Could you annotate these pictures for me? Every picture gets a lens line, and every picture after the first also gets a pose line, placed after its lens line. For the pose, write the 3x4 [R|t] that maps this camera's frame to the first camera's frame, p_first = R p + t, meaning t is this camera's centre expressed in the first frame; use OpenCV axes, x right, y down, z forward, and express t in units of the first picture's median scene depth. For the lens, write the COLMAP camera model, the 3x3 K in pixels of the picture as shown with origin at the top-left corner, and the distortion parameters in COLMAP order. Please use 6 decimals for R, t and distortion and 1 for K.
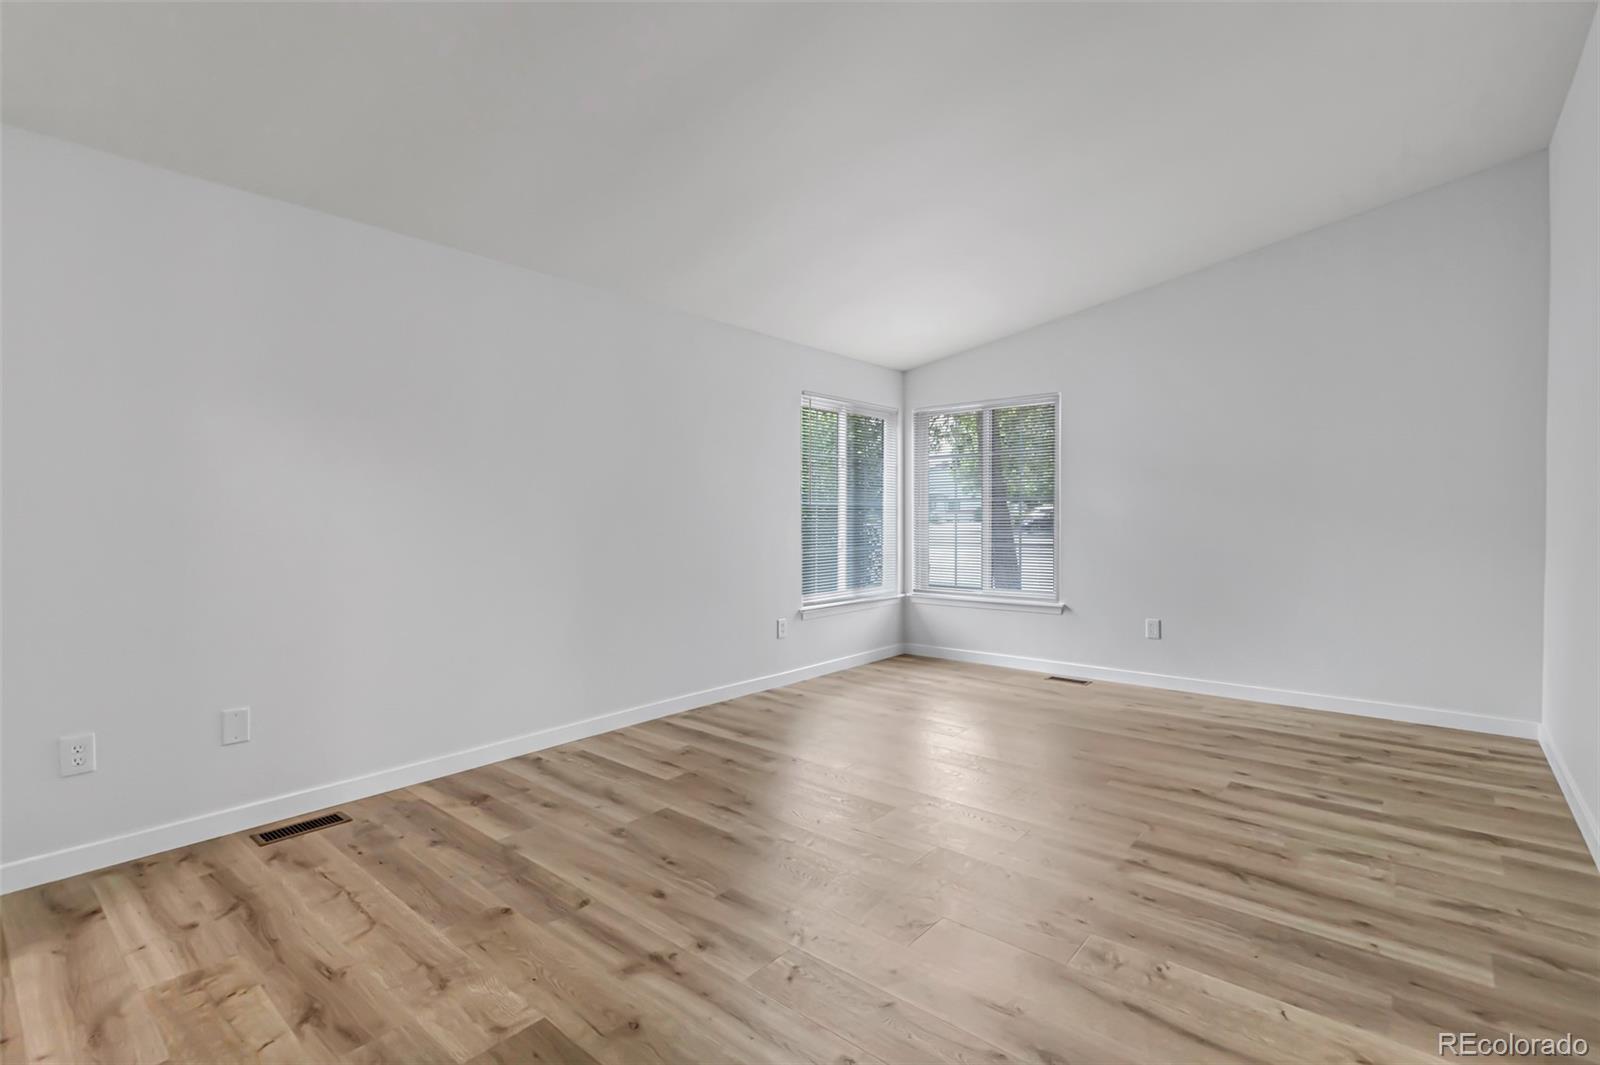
lens RADIAL K [[731.3, 0, 822.8], [0, 731.3, 512.3], [0, 0, 1]] dist [0.003231, -0.000118]
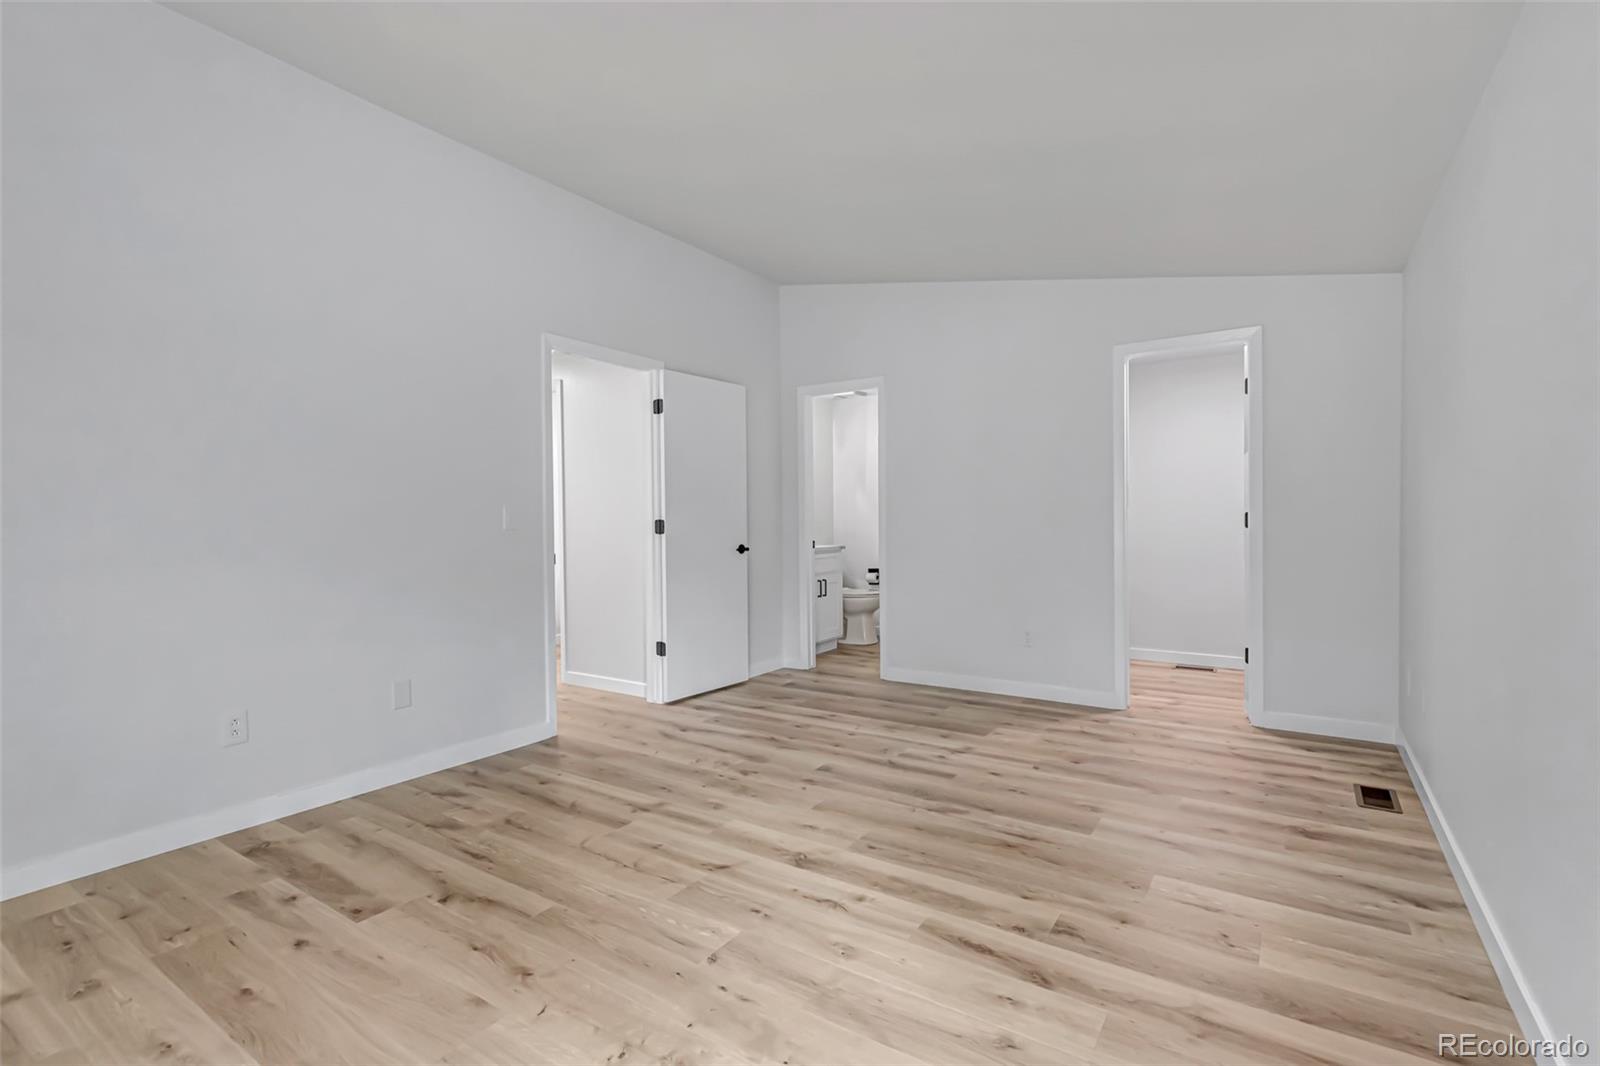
lens RADIAL K [[731.3, 0, 806.4], [0, 731.3, 527.0], [0, 0, 1]] dist [0.003231, -0.000118]
pose [[-0.995623, 0.015580, -0.092150, 0.238676], [0.014823, 0.999851, 0.008893, 0.002631], [0.092275, 0.007488, -0.995705, 2.027972]]
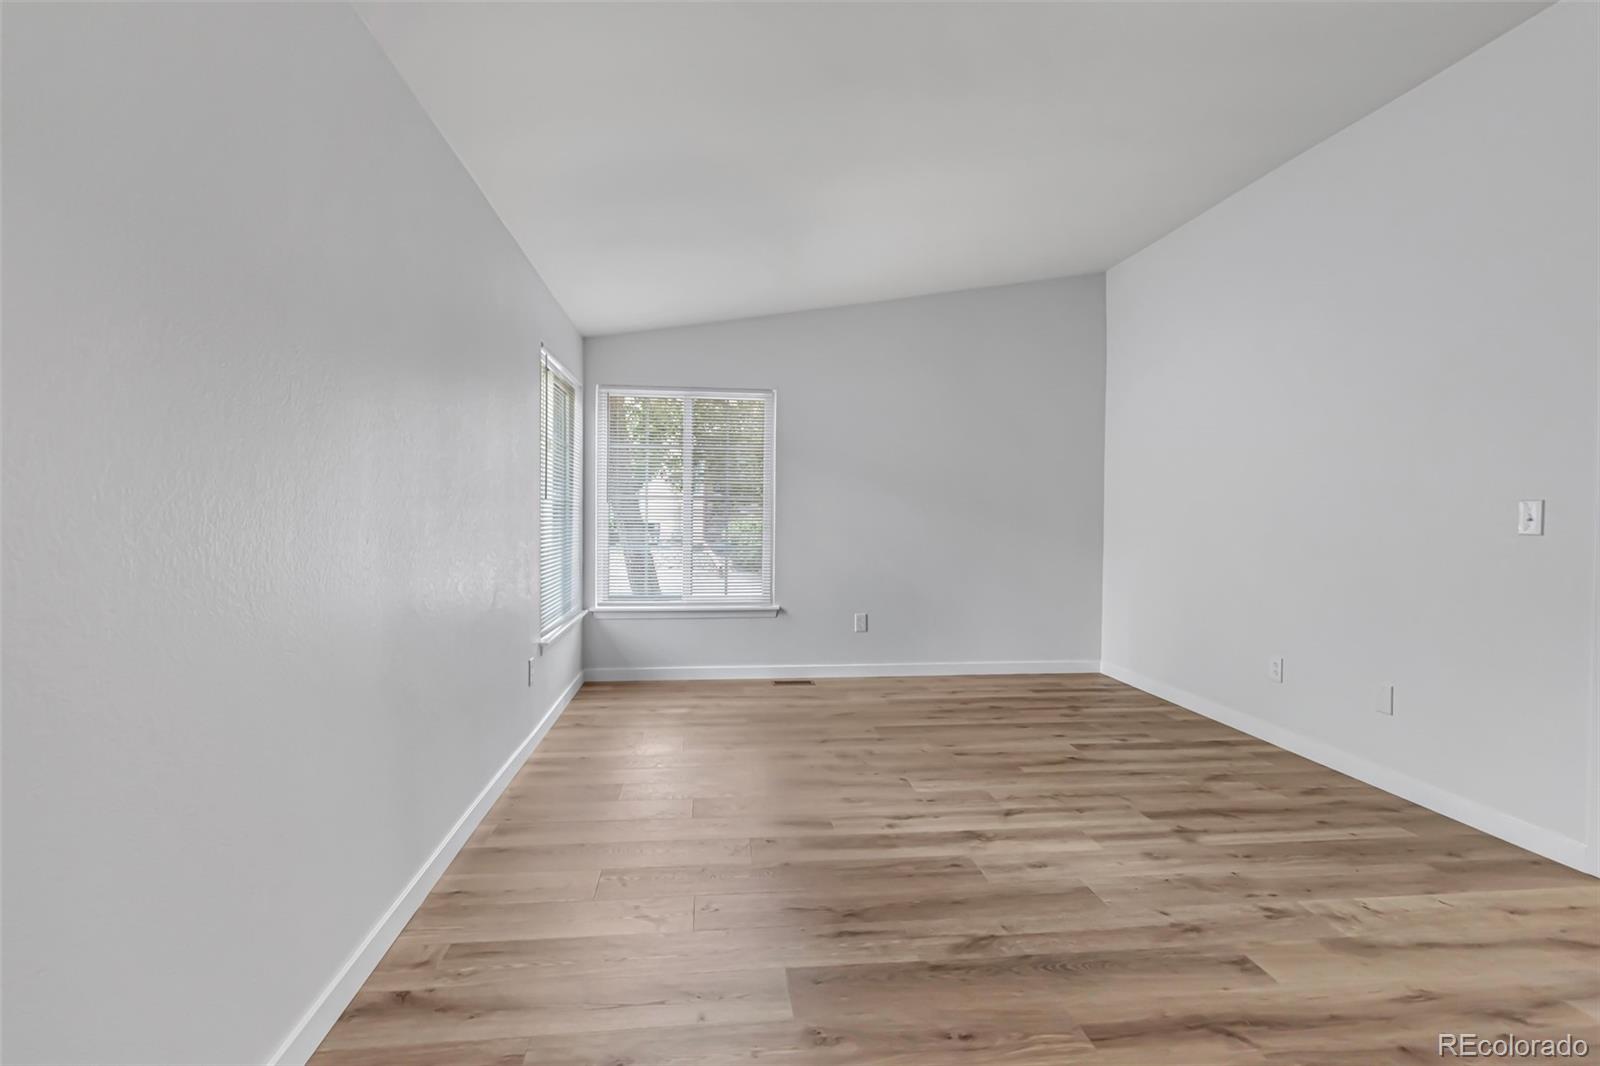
lens RADIAL K [[731.3, 0, 791.2], [0, 731.3, 532.7], [0, 0, 1]] dist [0.003231, -0.000118]
pose [[0.695705, -0.006685, 0.718296, -0.726771], [-0.017058, 0.999521, 0.025824, -0.000028], [-0.718125, -0.030219, 0.695258, 0.599828]]
